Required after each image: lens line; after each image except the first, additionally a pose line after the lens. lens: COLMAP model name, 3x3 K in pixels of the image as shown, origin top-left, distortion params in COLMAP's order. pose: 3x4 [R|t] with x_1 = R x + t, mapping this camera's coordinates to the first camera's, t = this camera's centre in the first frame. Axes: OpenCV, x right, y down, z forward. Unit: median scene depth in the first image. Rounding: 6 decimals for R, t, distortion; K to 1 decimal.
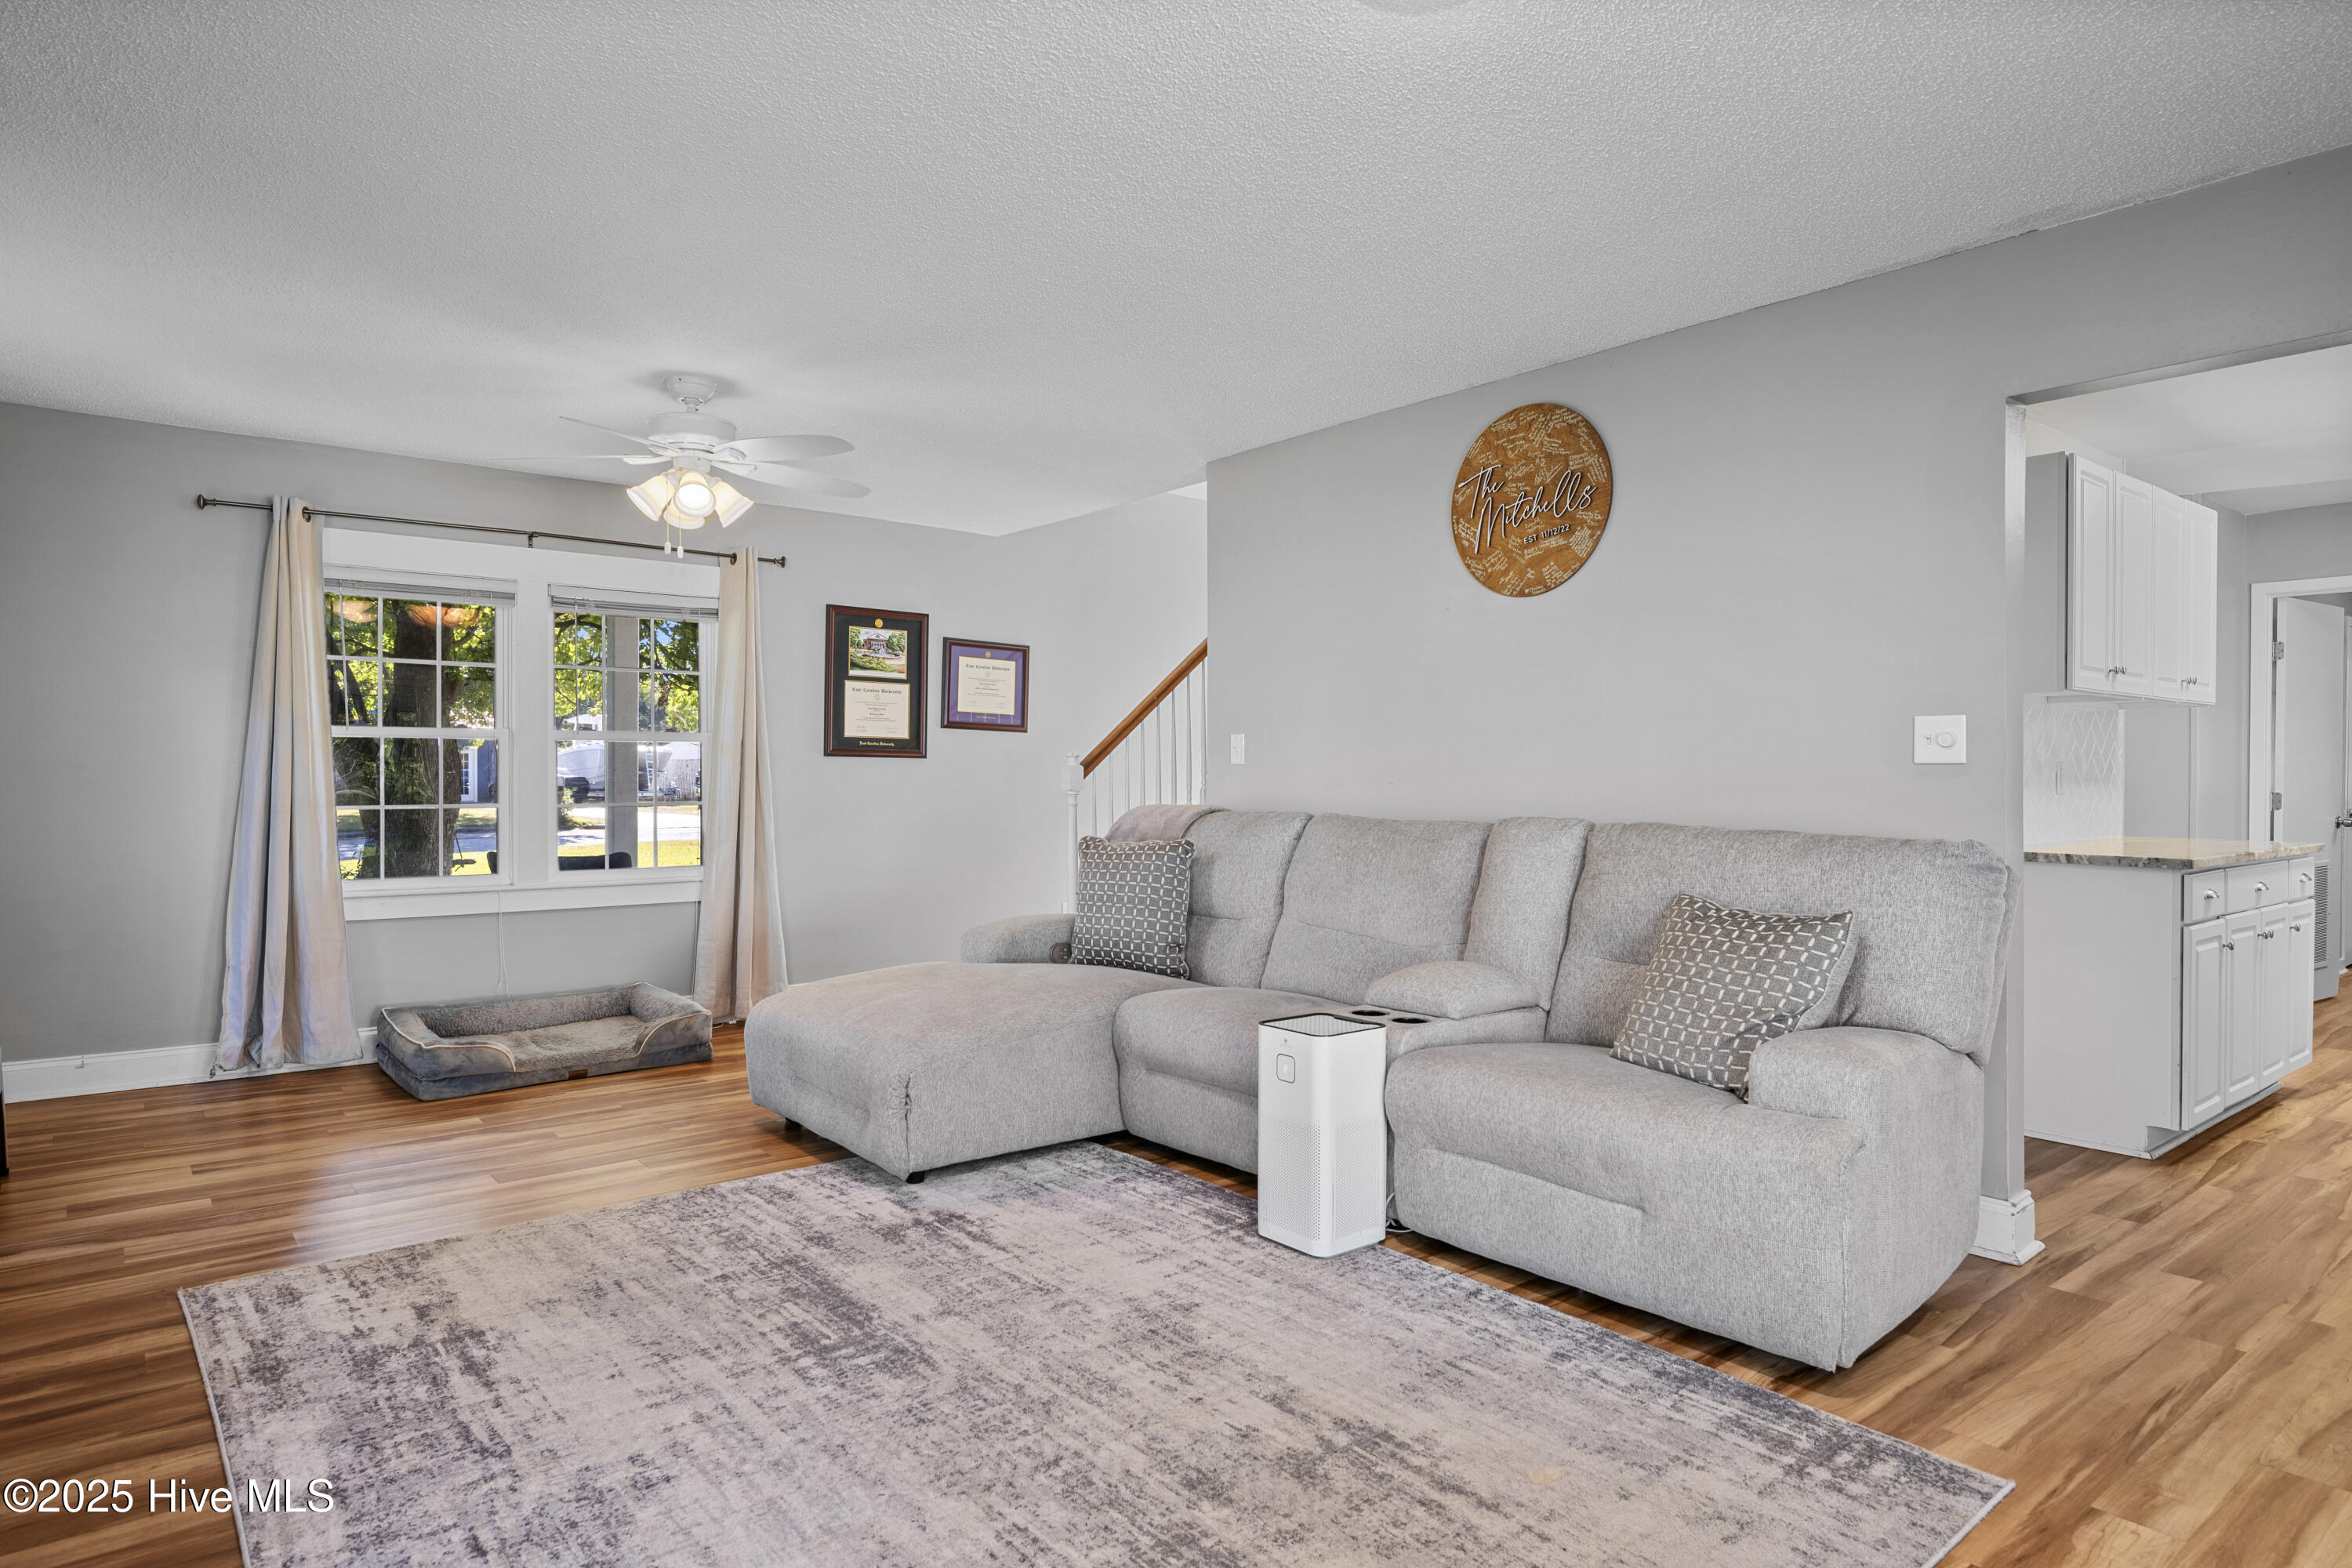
lens RADIAL K [[1332.7, 0, 1171.0], [0, 1332.7, 778.7], [0, 0, 1]] dist [-0.001828, -0.001538]
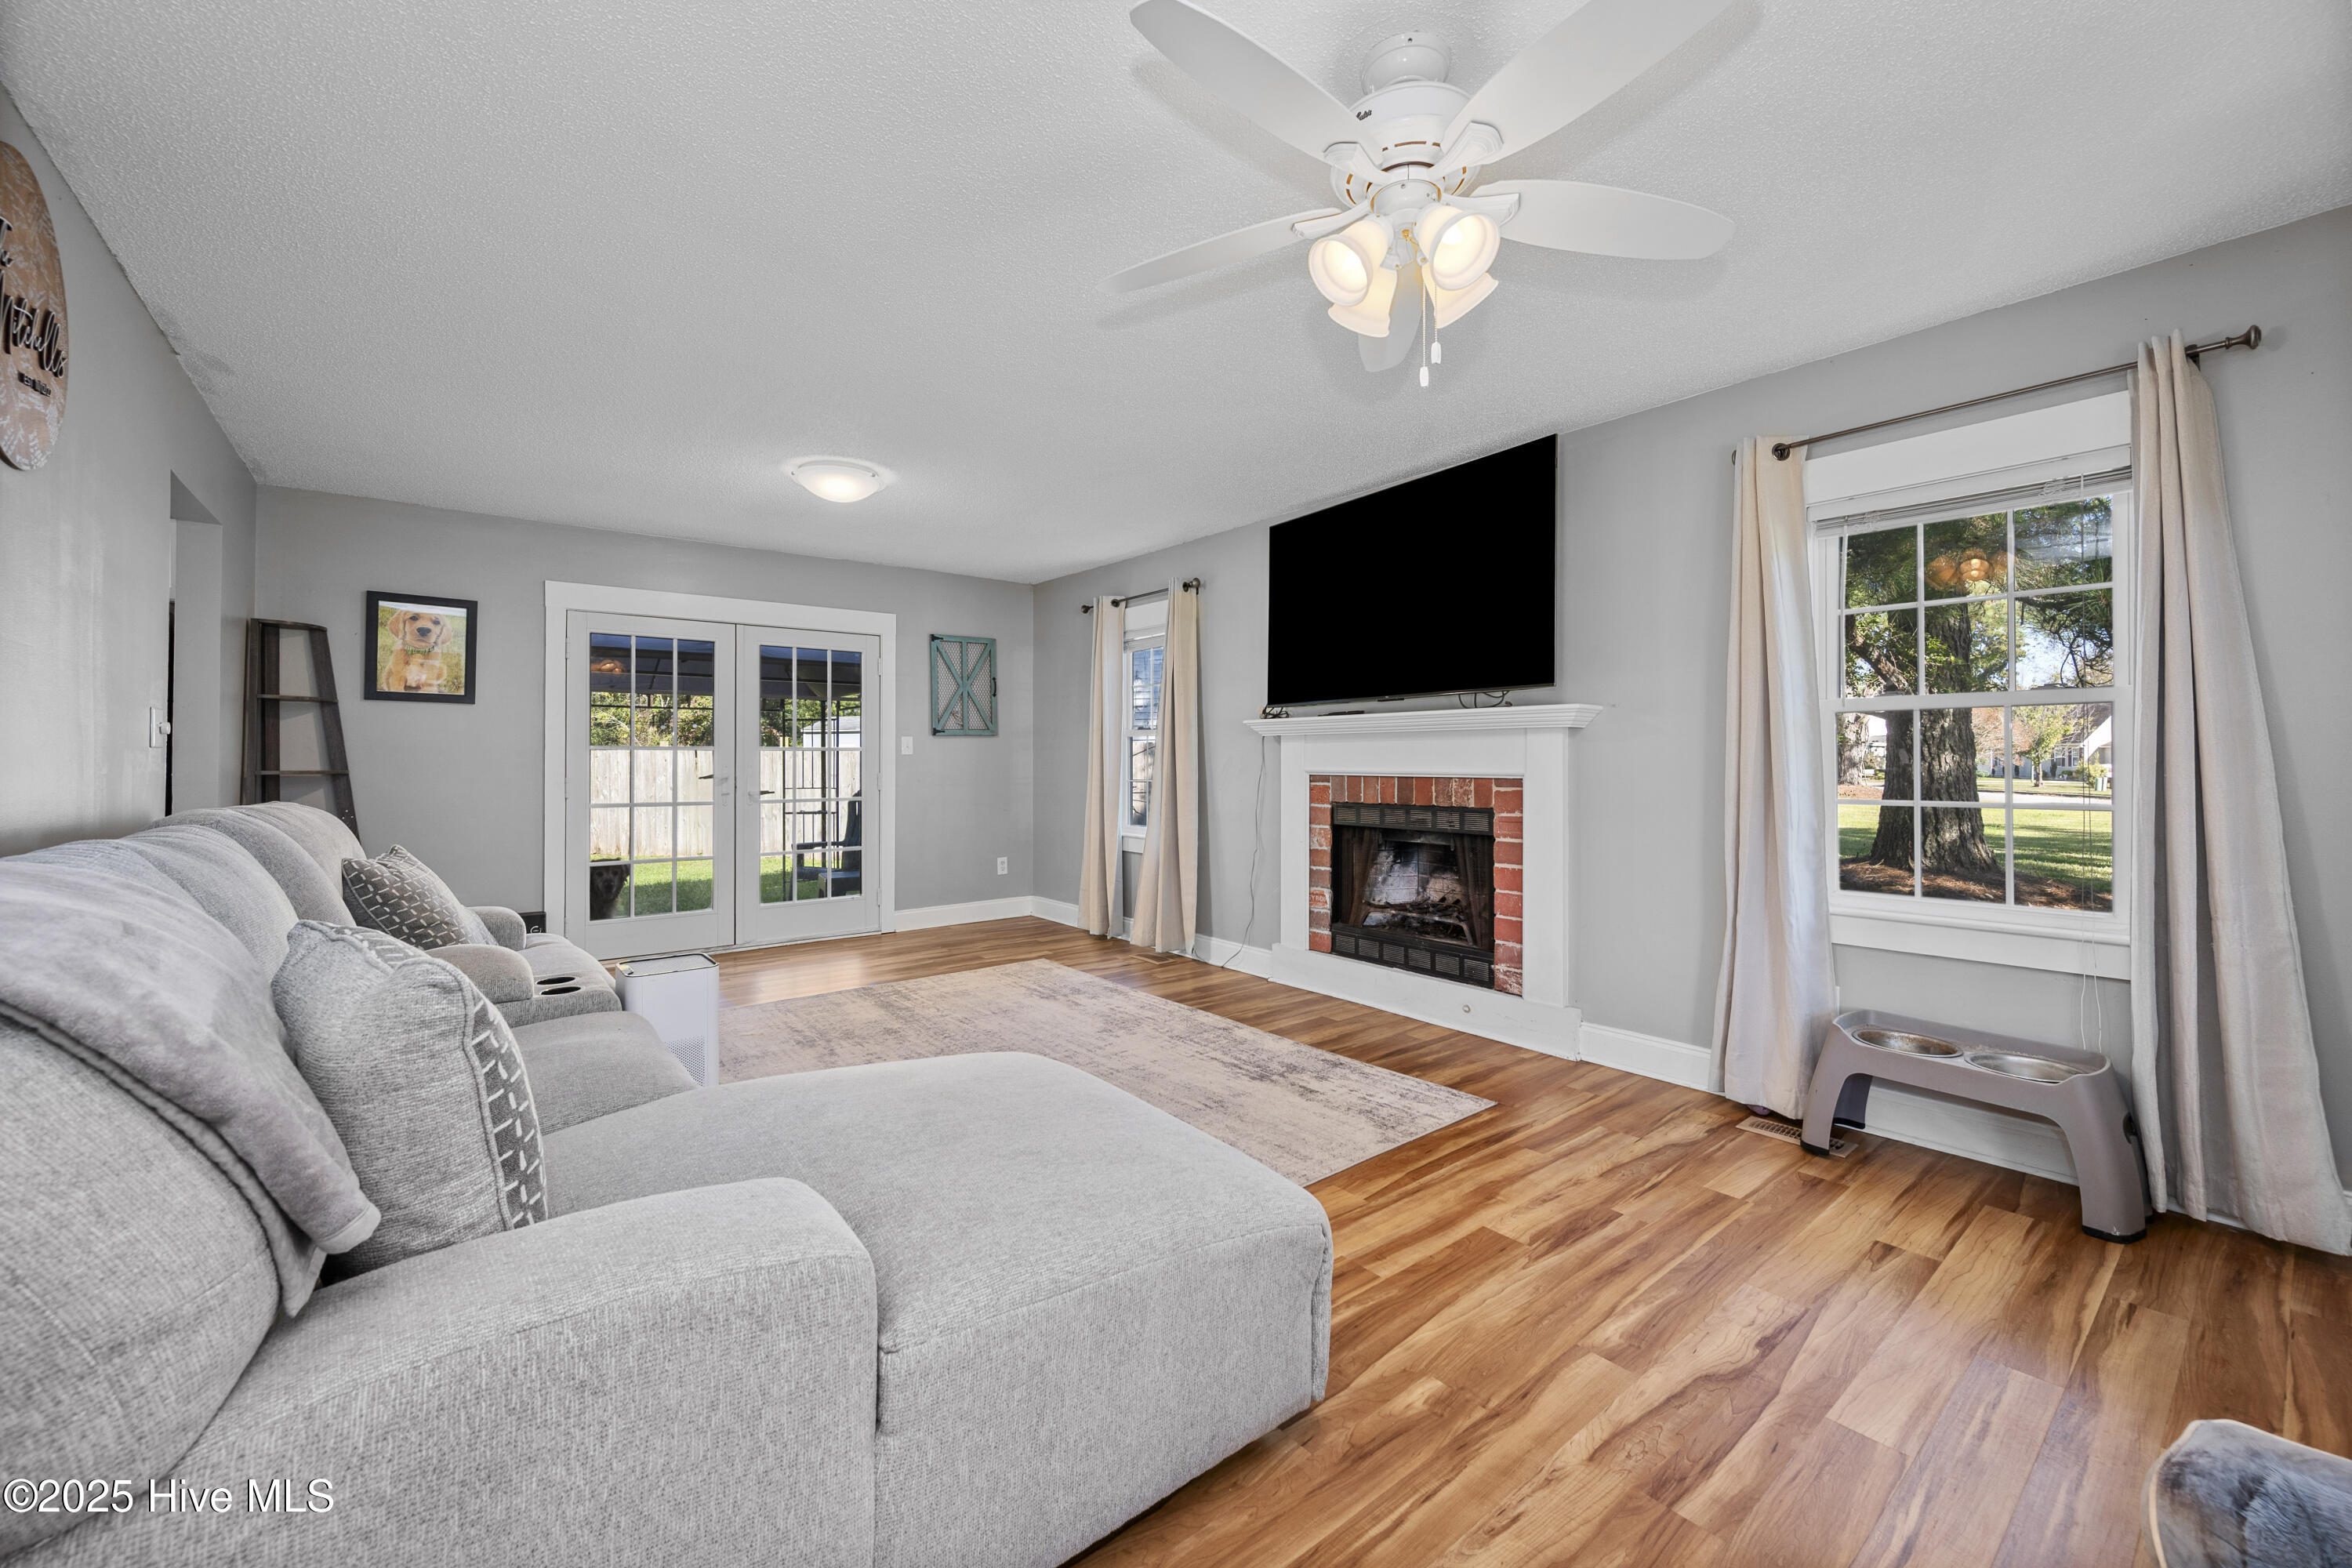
lens RADIAL K [[915.8, 0, 1168.0], [0, 915.8, 759.1], [0, 0, 1]] dist [-0.002918, 0.000282]
pose [[-0.999967, -0.001782, 0.007969, -0.347735], [-0.001770, 0.999997, 0.001541, -0.002192], [-0.007972, 0.001527, -0.999967, 1.834971]]
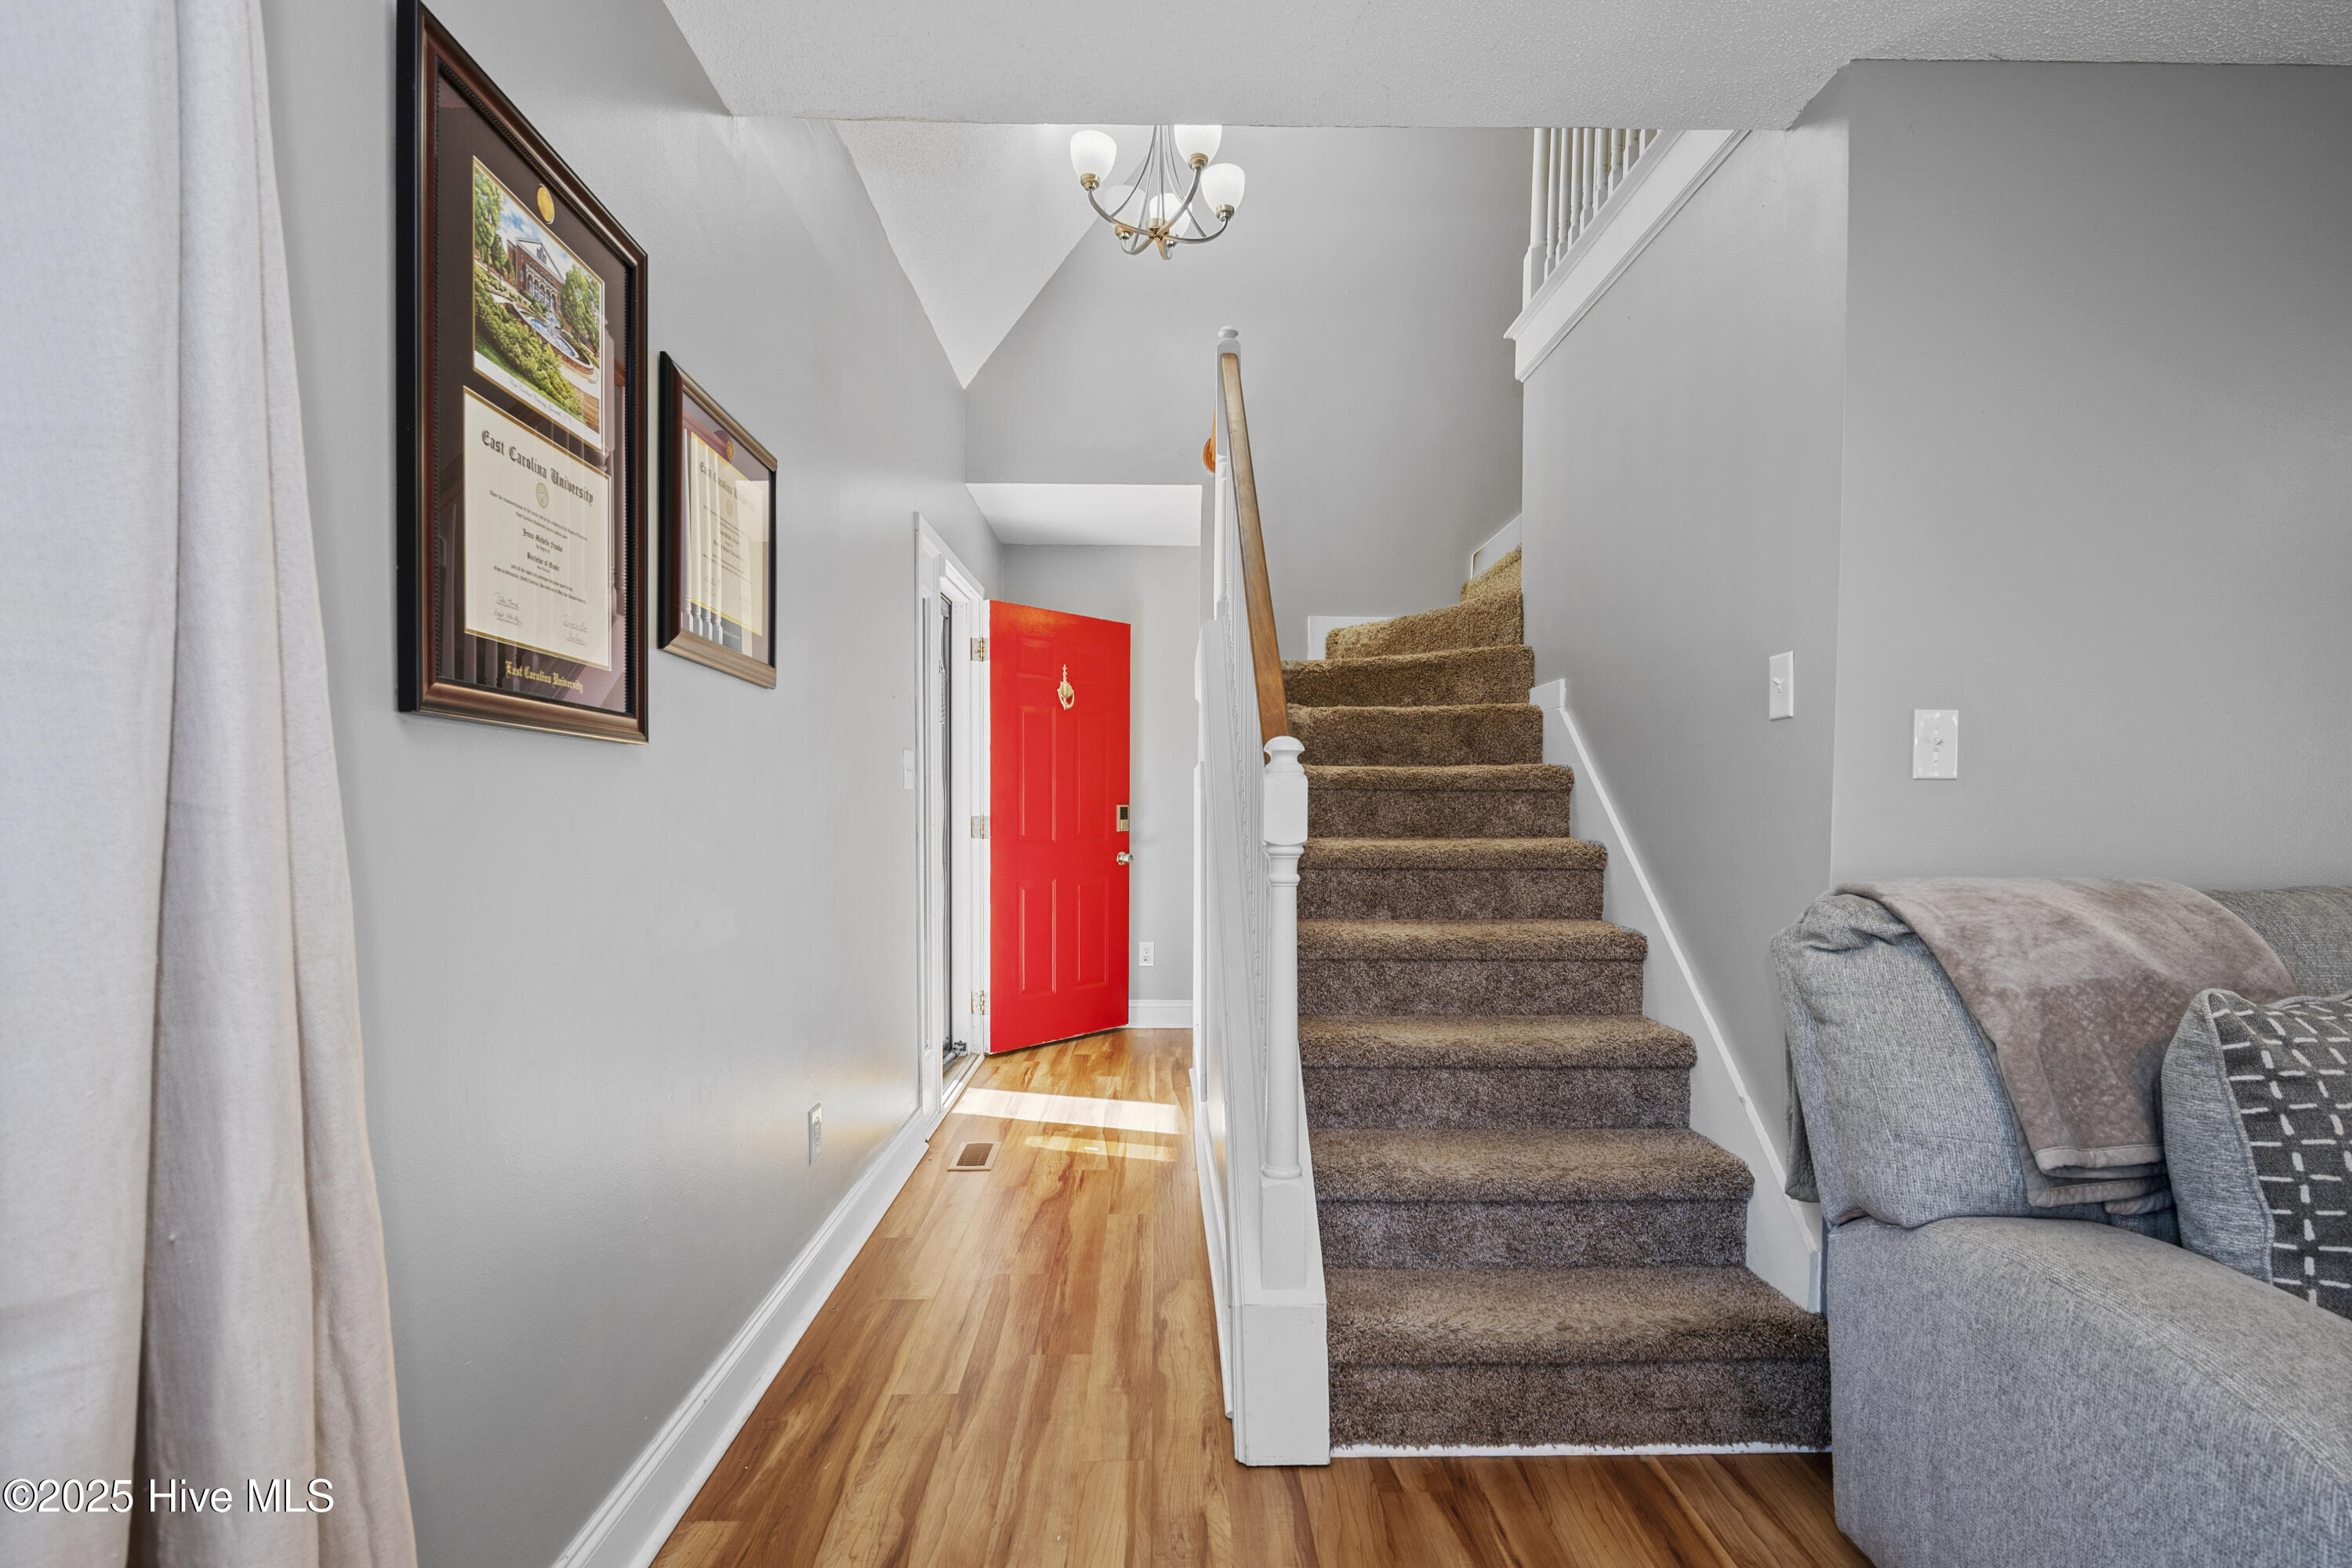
lens RADIAL K [[1128.9, 0, 1176.4], [0, 1128.9, 793.9], [0, 0, 1]] dist [-0.002323, -0.000867]
pose [[0.604497, -0.005004, 0.796591, -0.654419], [0.003359, 0.999987, 0.003733, -0.007759], [-0.796600, 0.000419, 0.604507, 1.577707]]
